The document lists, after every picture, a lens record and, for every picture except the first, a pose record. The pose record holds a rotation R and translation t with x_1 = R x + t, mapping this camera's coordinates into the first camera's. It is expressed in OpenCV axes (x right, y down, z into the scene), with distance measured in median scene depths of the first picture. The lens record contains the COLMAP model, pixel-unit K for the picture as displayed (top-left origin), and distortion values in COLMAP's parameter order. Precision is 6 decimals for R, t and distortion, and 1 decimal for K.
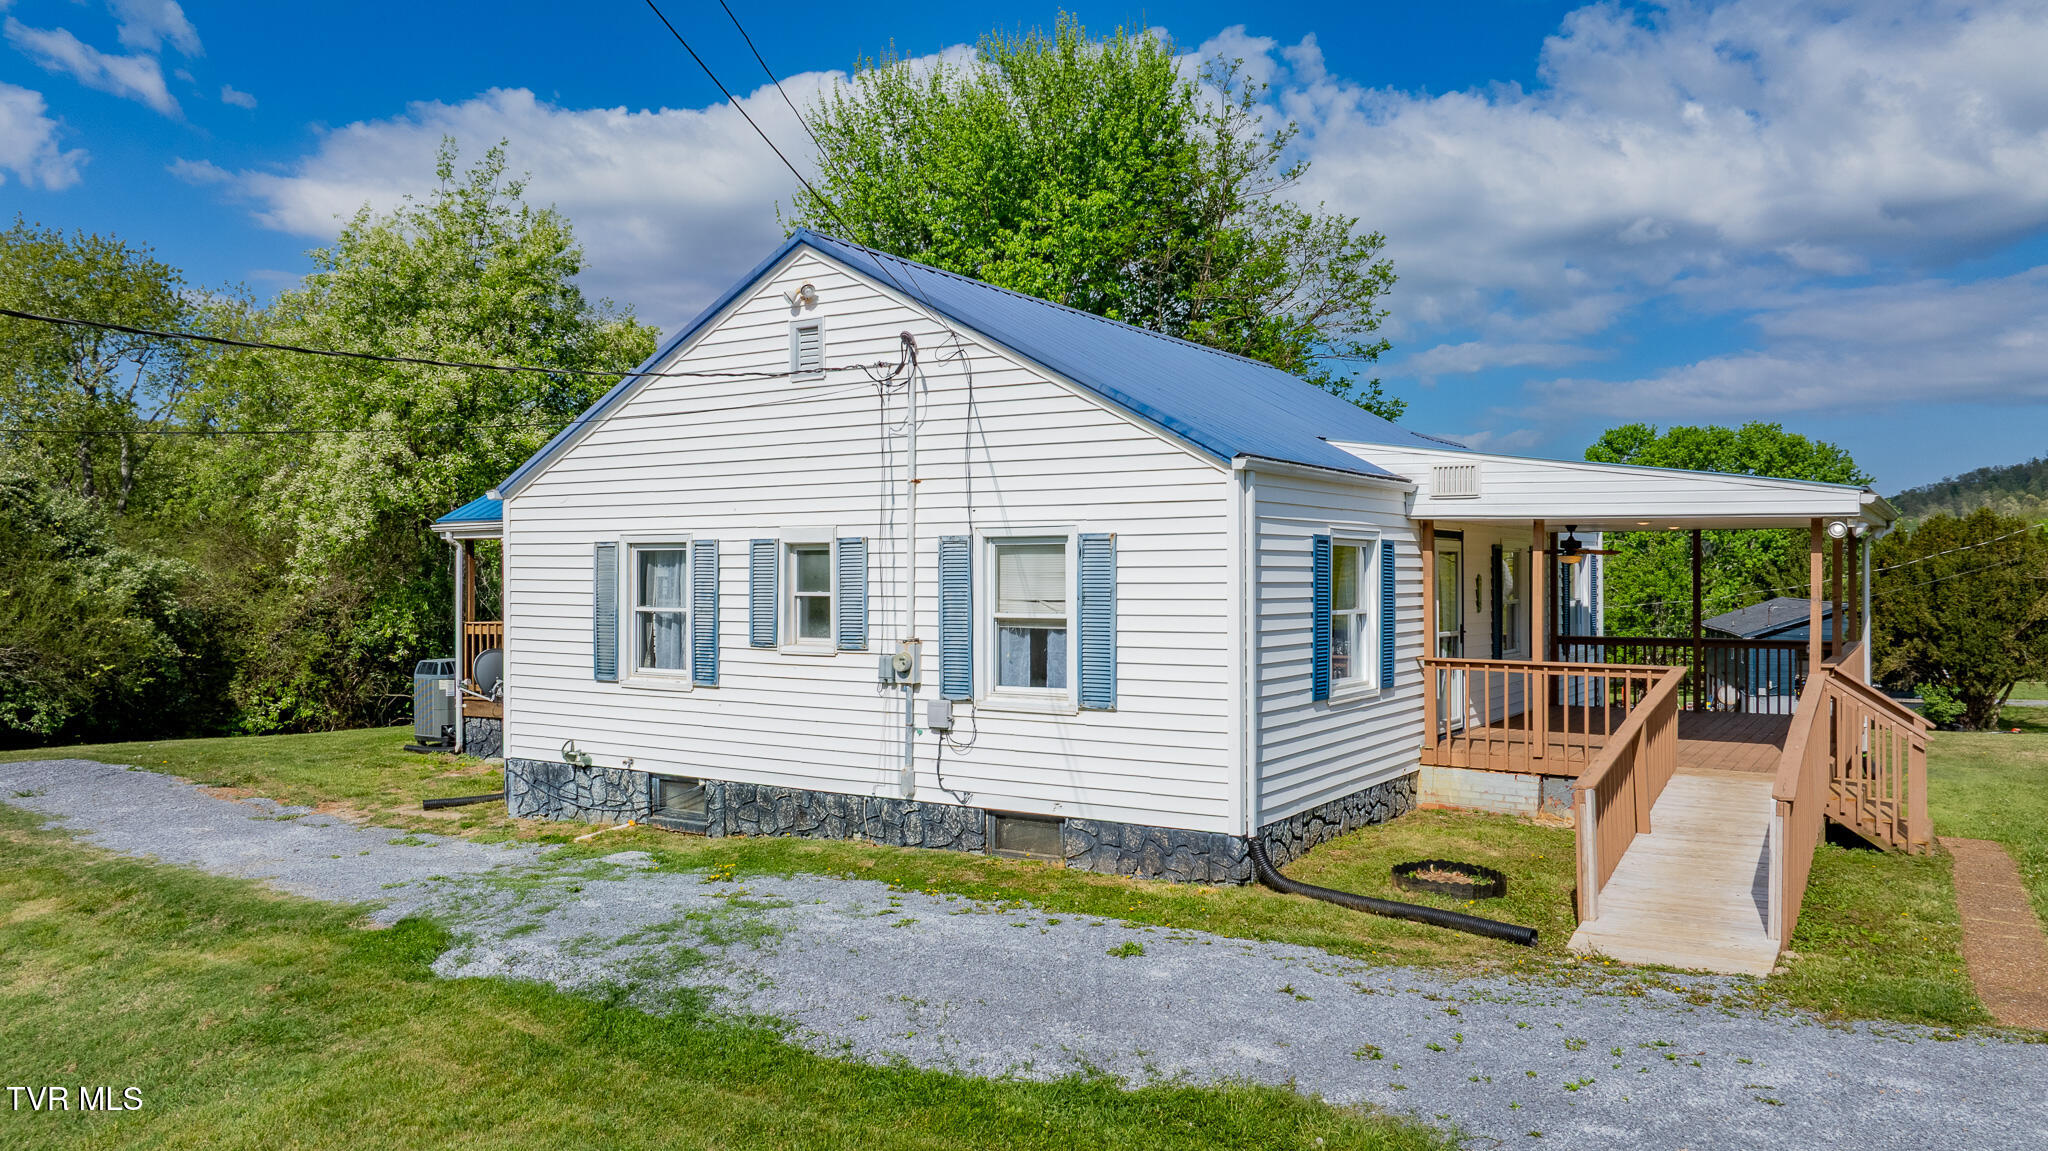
lens RADIAL K [[1470.3, 0, 968.0], [0, 1470.3, 574.2], [0, 0, 1]] dist [-0.009754, 0.013434]
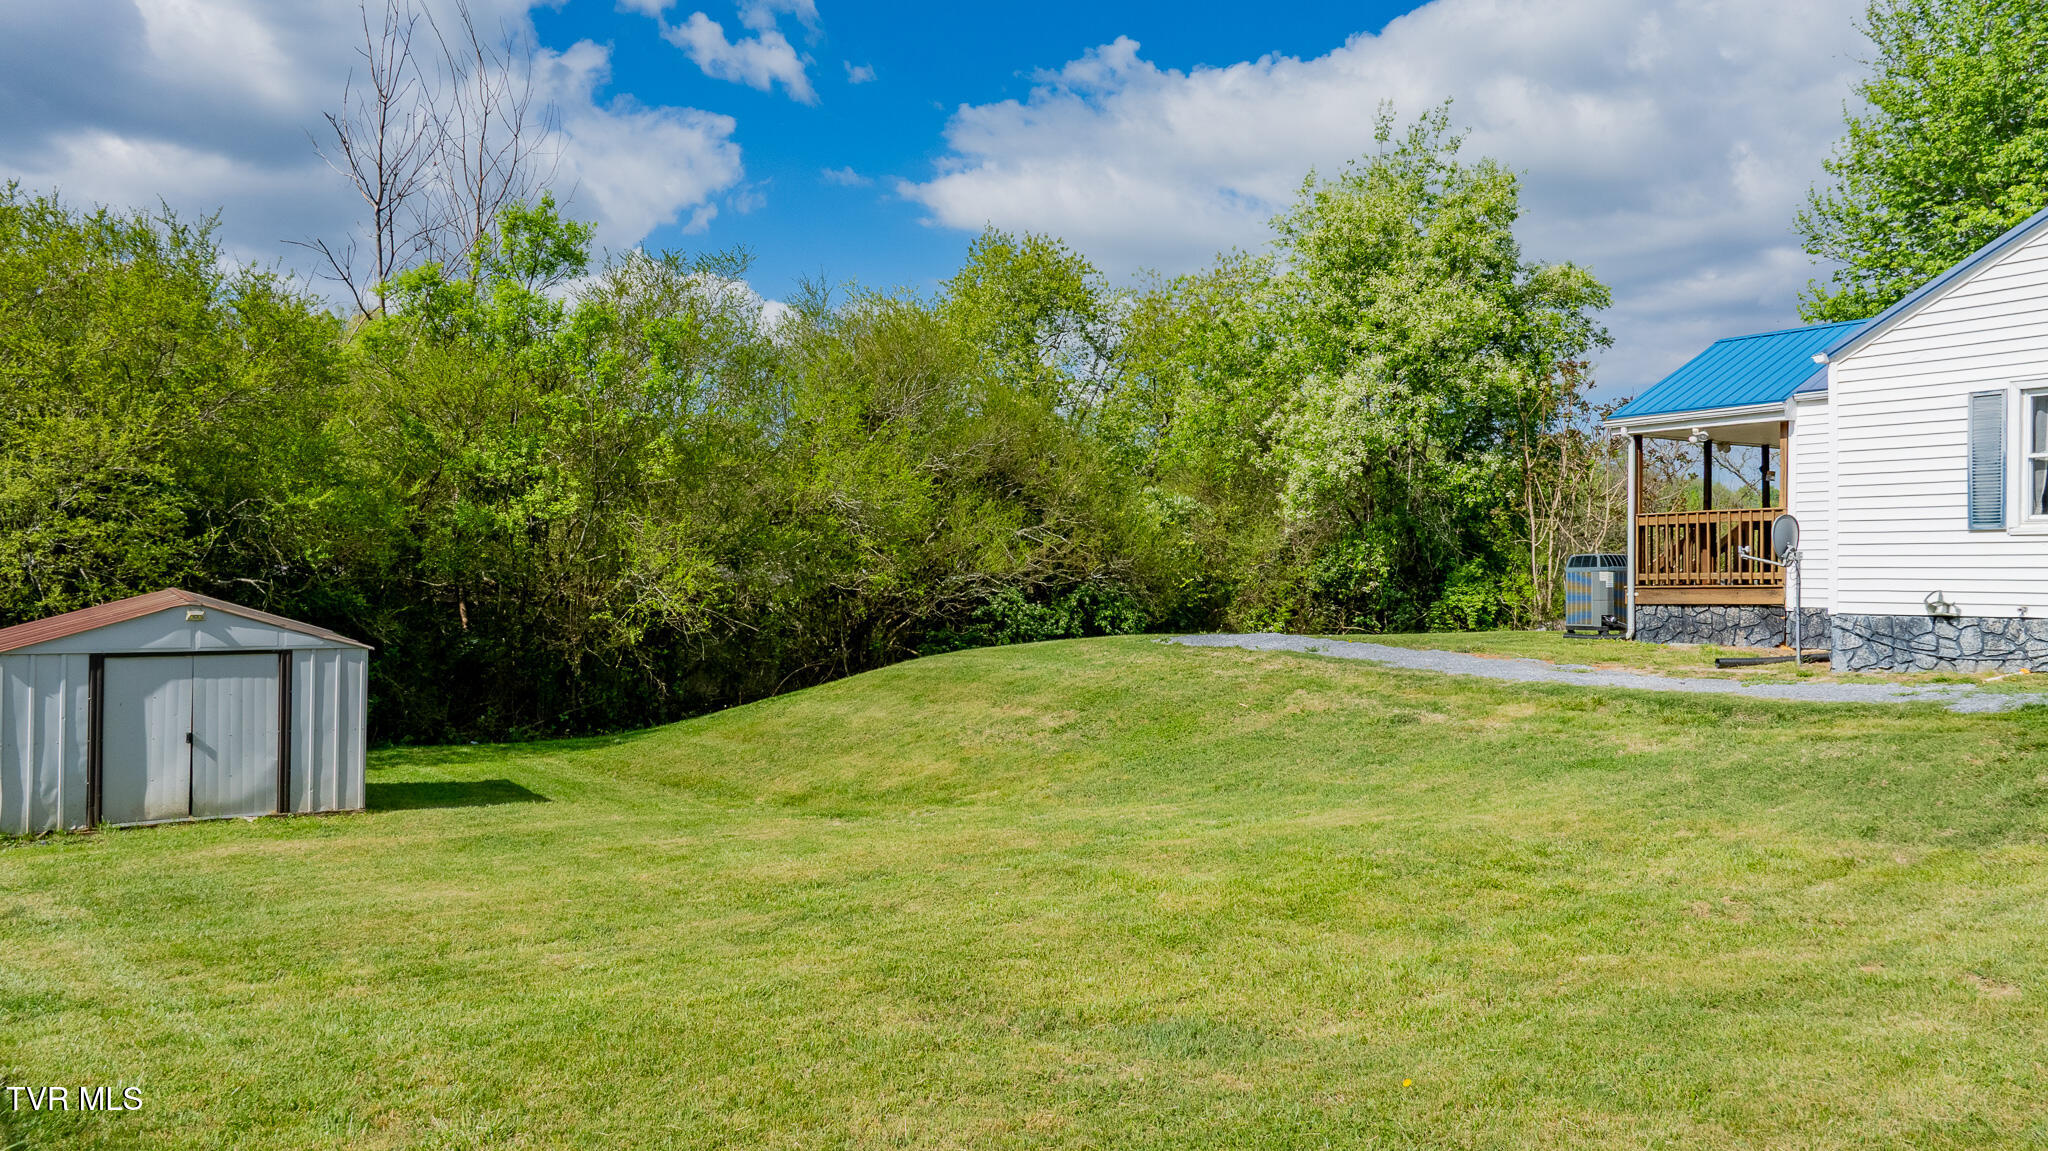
lens RADIAL K [[1470.3, 0, 1028.5], [0, 1470.3, 576.4], [0, 0, 1]] dist [-0.009754, 0.013434]
pose [[0.917964, 0.006923, -0.396602, -0.445164], [-0.005993, 0.999976, 0.003583, 0.103728], [0.396617, -0.000912, 0.917984, -0.174802]]
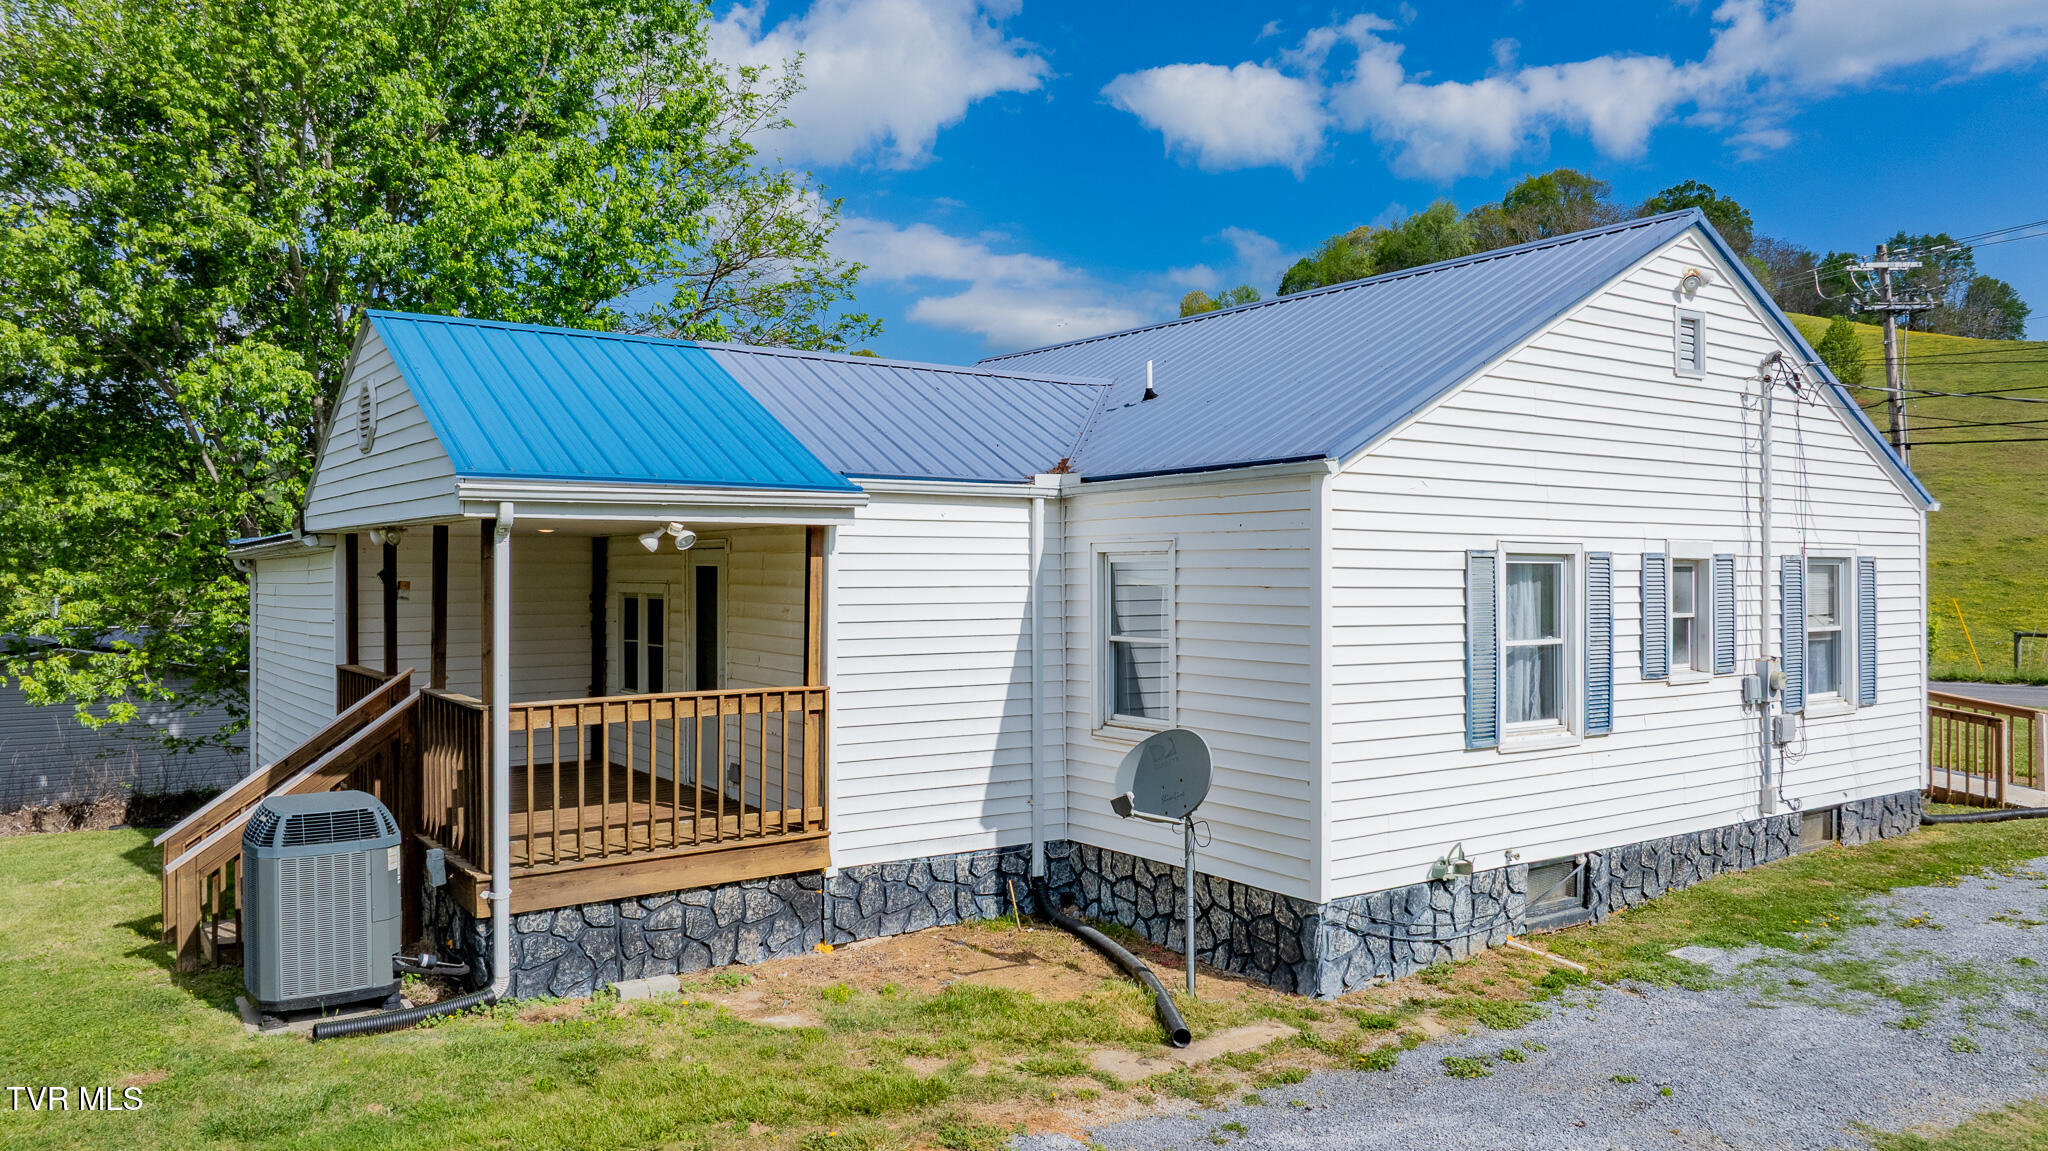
lens RADIAL K [[1470.3, 0, 1008.7], [0, 1470.3, 573.6], [0, 0, 1]] dist [-0.009754, 0.013434]
pose [[0.341905, 0.000856, 0.939734, -0.975867], [0.000468, 0.999999, -0.001081, -0.010186], [-0.939734, 0.000809, 0.341904, 0.965676]]
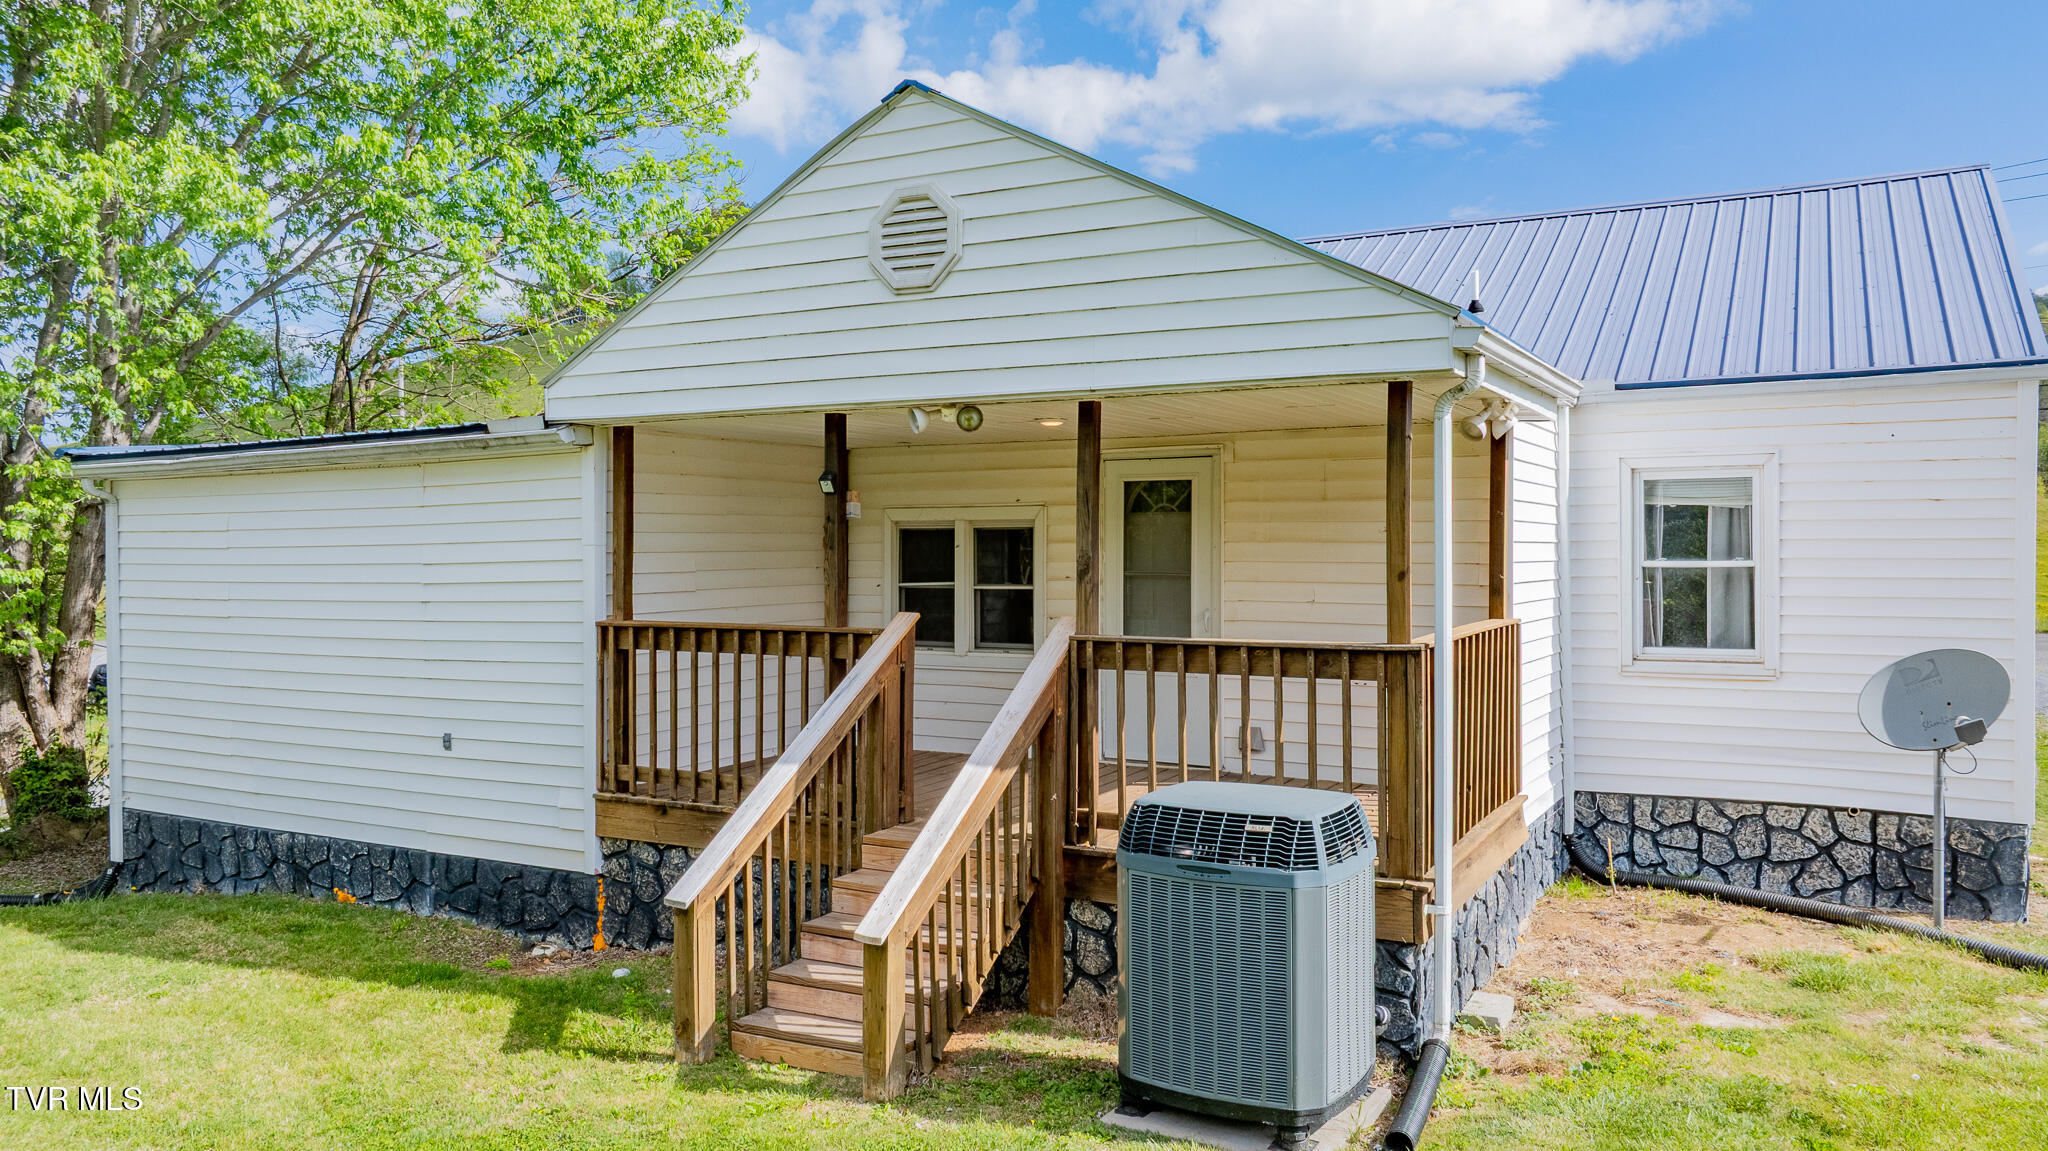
lens RADIAL K [[1470.3, 0, 1024.3], [0, 1470.3, 563.8], [0, 0, 1]] dist [-0.009754, 0.013434]
pose [[-0.115209, -0.002660, 0.993338, -0.891999], [0.004058, 0.999987, 0.003149, 0.020411], [-0.993333, 0.004394, -0.115197, 1.566366]]
